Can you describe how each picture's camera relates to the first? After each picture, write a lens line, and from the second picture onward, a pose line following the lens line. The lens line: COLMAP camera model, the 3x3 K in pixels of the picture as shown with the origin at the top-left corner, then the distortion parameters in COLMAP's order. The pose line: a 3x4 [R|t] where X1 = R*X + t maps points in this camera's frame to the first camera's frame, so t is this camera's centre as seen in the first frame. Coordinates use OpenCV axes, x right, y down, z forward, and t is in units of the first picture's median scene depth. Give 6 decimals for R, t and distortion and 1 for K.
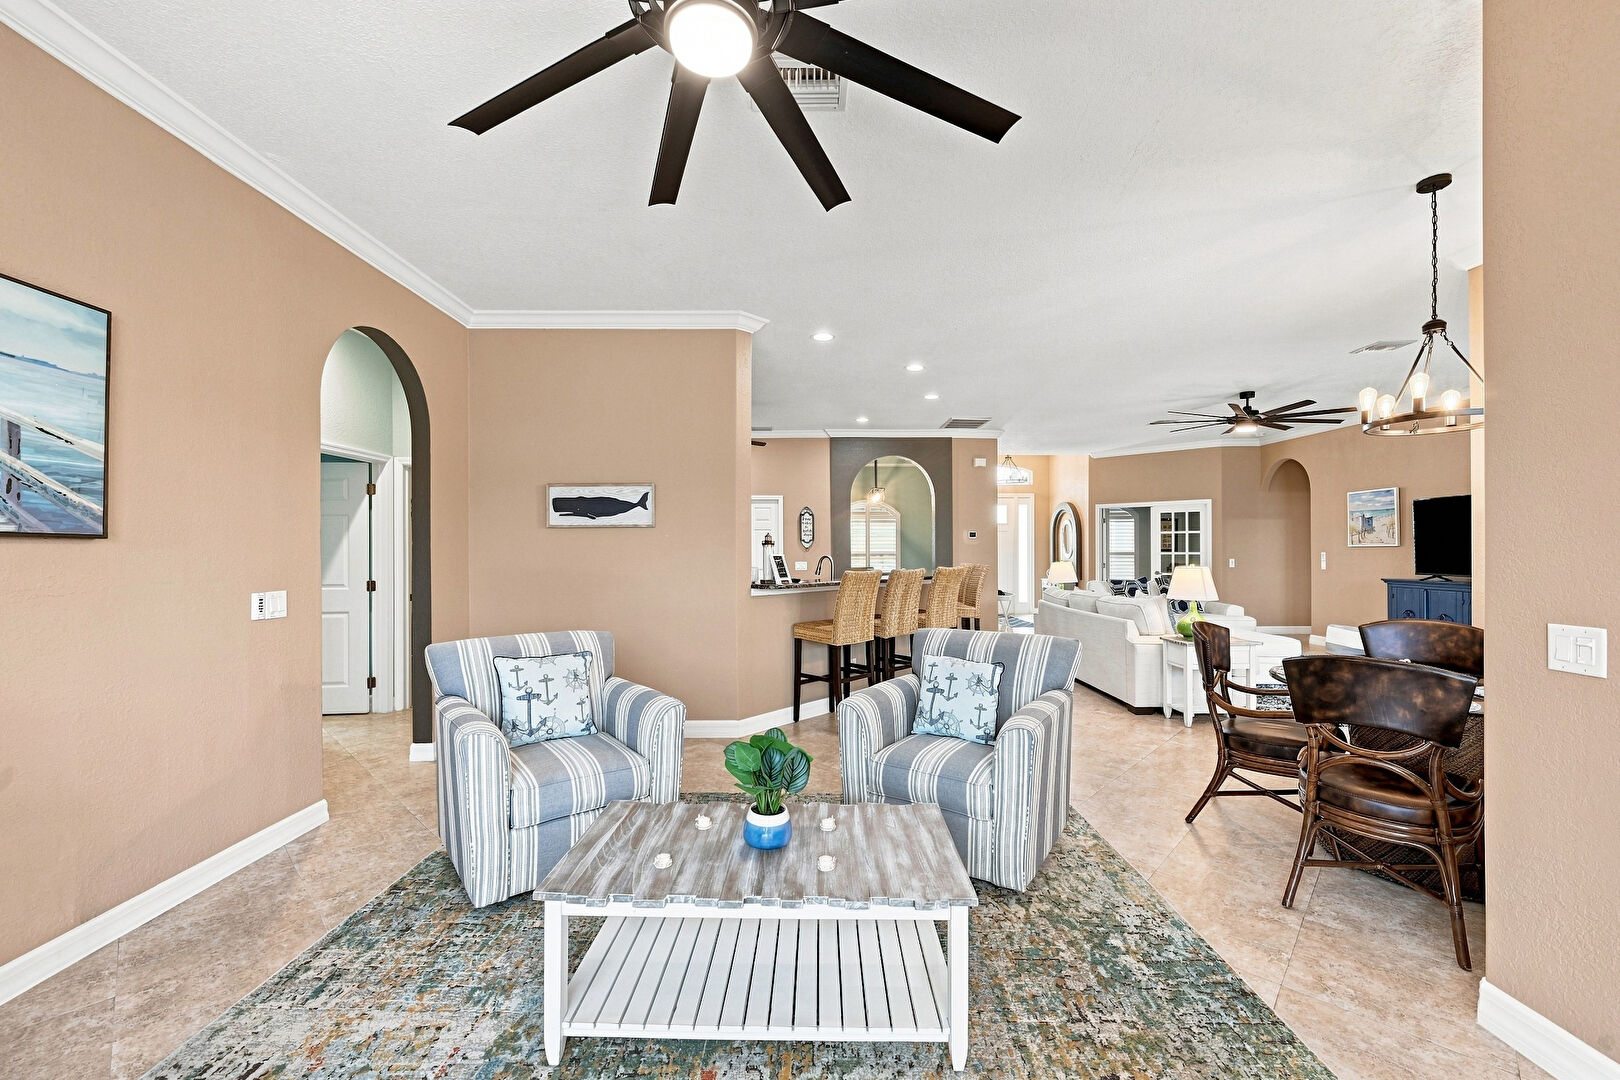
lens RADIAL K [[651.1, 0, 813.4], [0, 651.1, 550.7], [0, 0, 1]] dist [0.001201, -0.000778]
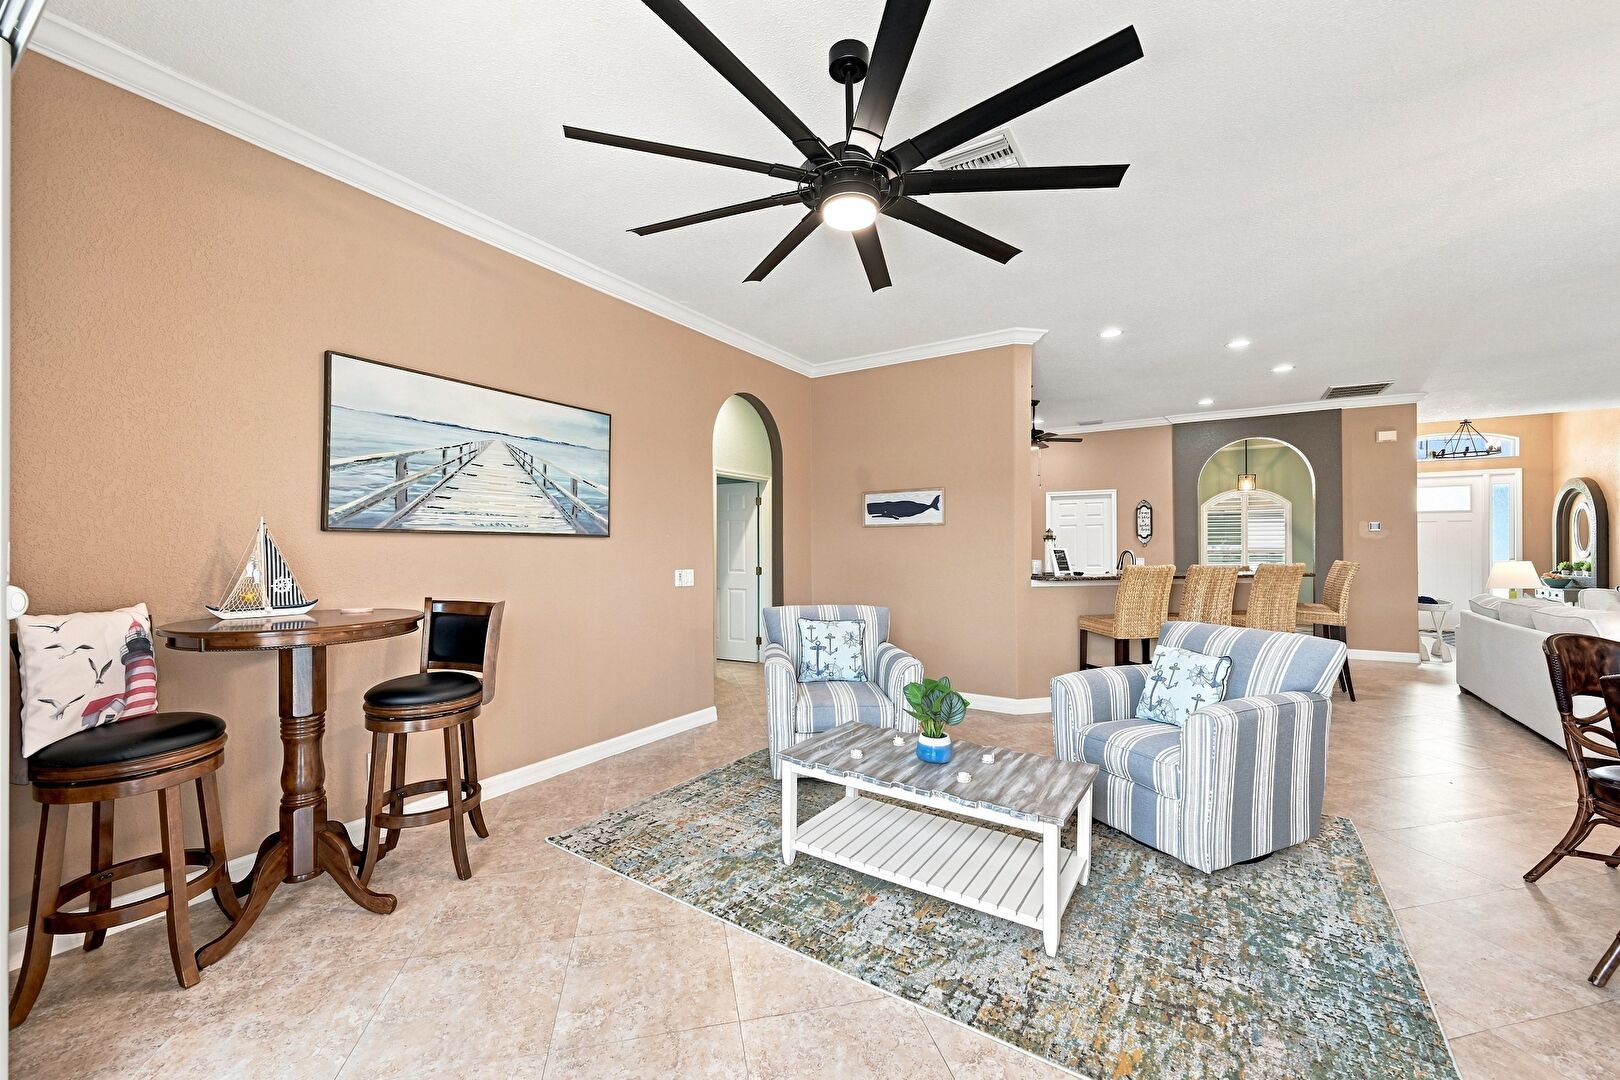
lens RADIAL K [[651.1, 0, 807.4], [0, 651.1, 551.7], [0, 0, 1]] dist [0.001201, -0.000778]
pose [[0.833704, 0.004314, -0.552194, 0.374160], [-0.001274, 0.999982, 0.005889, 0.010149], [0.552210, -0.004207, 0.833695, -0.214998]]
